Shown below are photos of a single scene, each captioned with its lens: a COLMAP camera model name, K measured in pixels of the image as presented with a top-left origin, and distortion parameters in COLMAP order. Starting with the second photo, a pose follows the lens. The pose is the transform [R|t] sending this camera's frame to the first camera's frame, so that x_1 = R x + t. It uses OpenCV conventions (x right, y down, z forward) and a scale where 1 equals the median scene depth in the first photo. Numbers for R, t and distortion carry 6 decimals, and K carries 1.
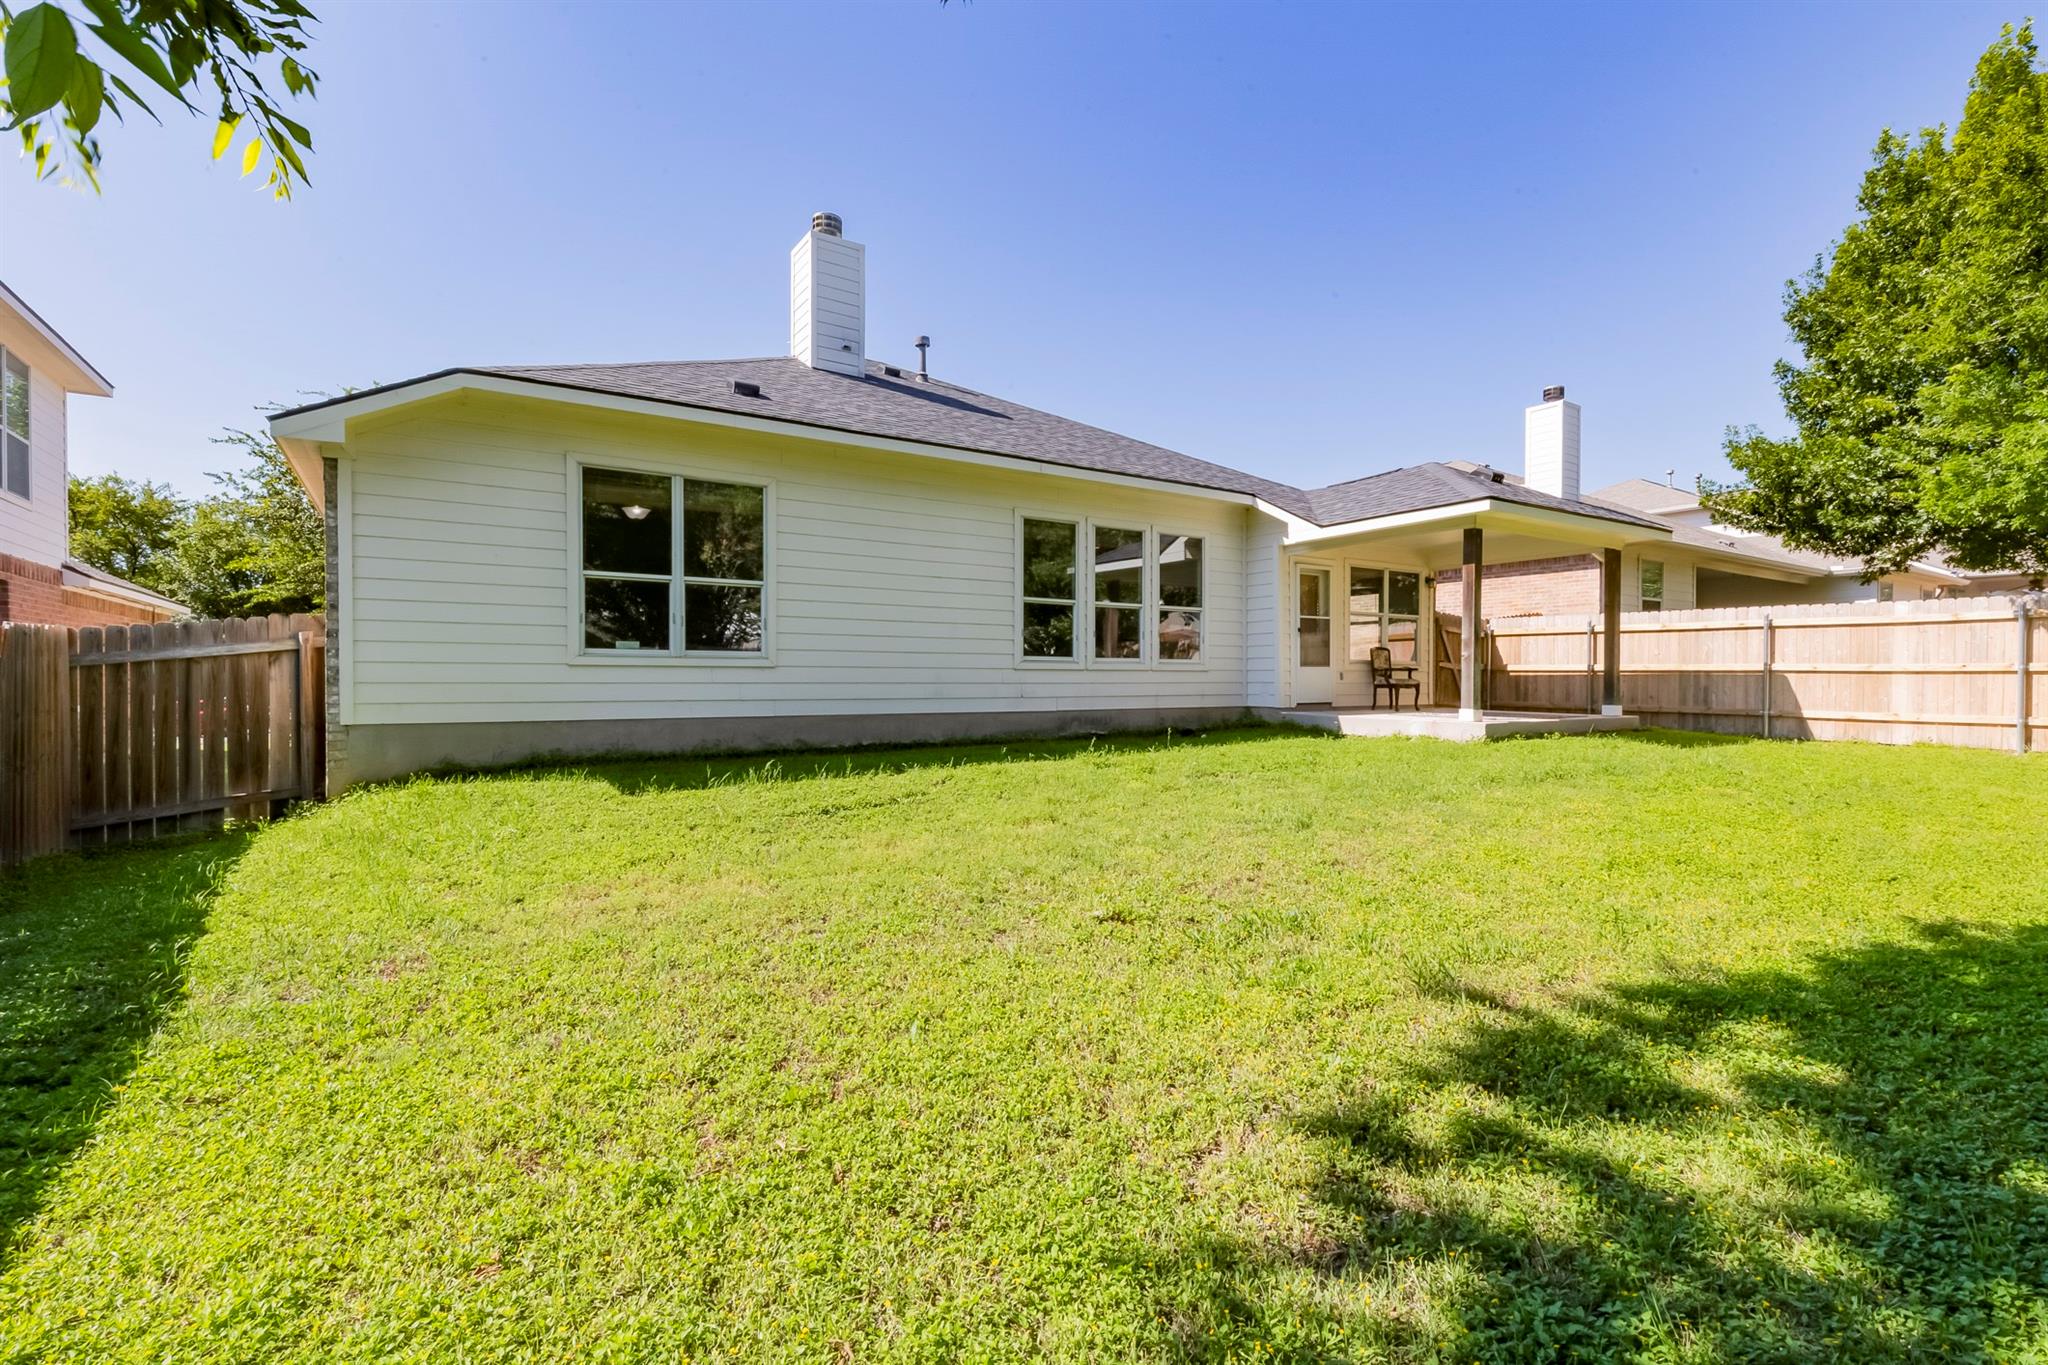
lens RADIAL K [[932.5, 0, 1016.8], [0, 932.5, 692.0], [0, 0, 1]] dist [0.000476, -0.000616]
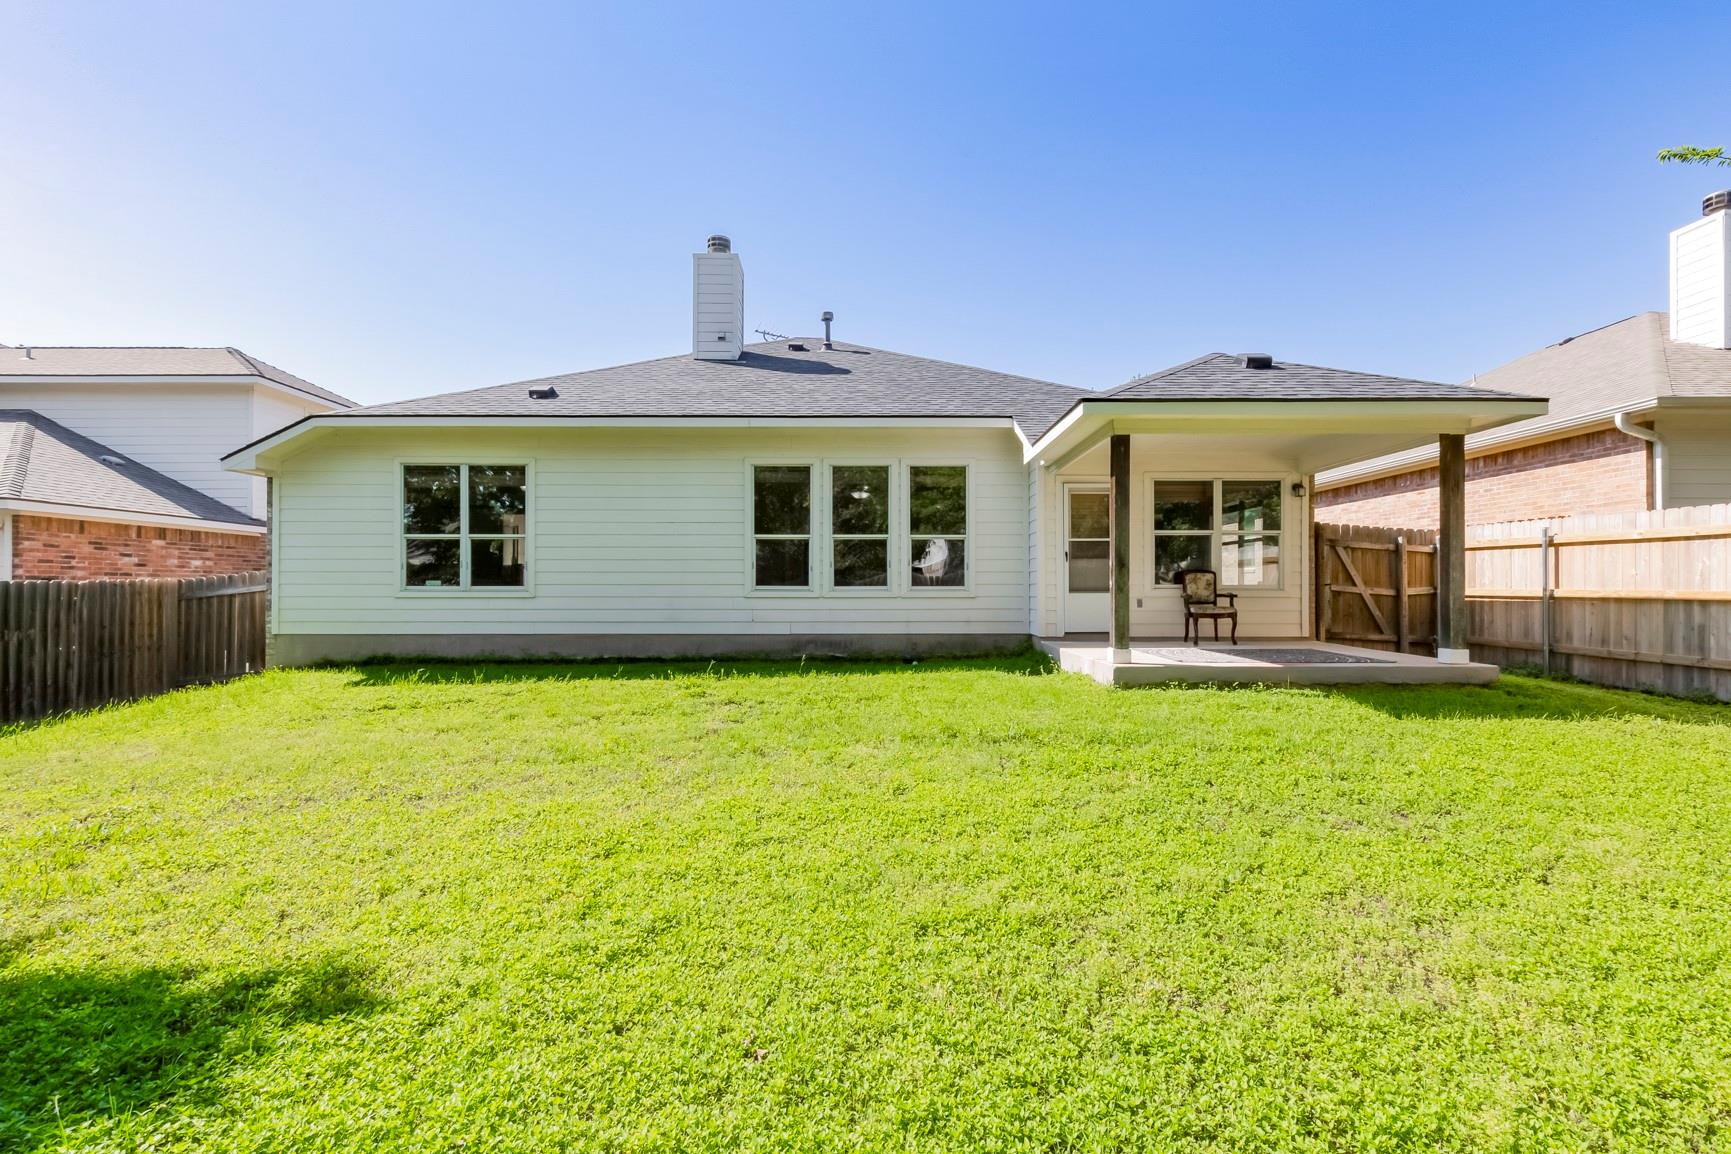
lens RADIAL K [[782.0, 0, 867.6], [0, 782.0, 581.0], [0, 0, 1]] dist [0.002019, -0.000301]
pose [[0.839688, -0.006145, -0.543035, 0.635134], [-0.005745, 0.999779, -0.020198, -0.025515], [0.543039, 0.020080, 0.839467, 0.262808]]
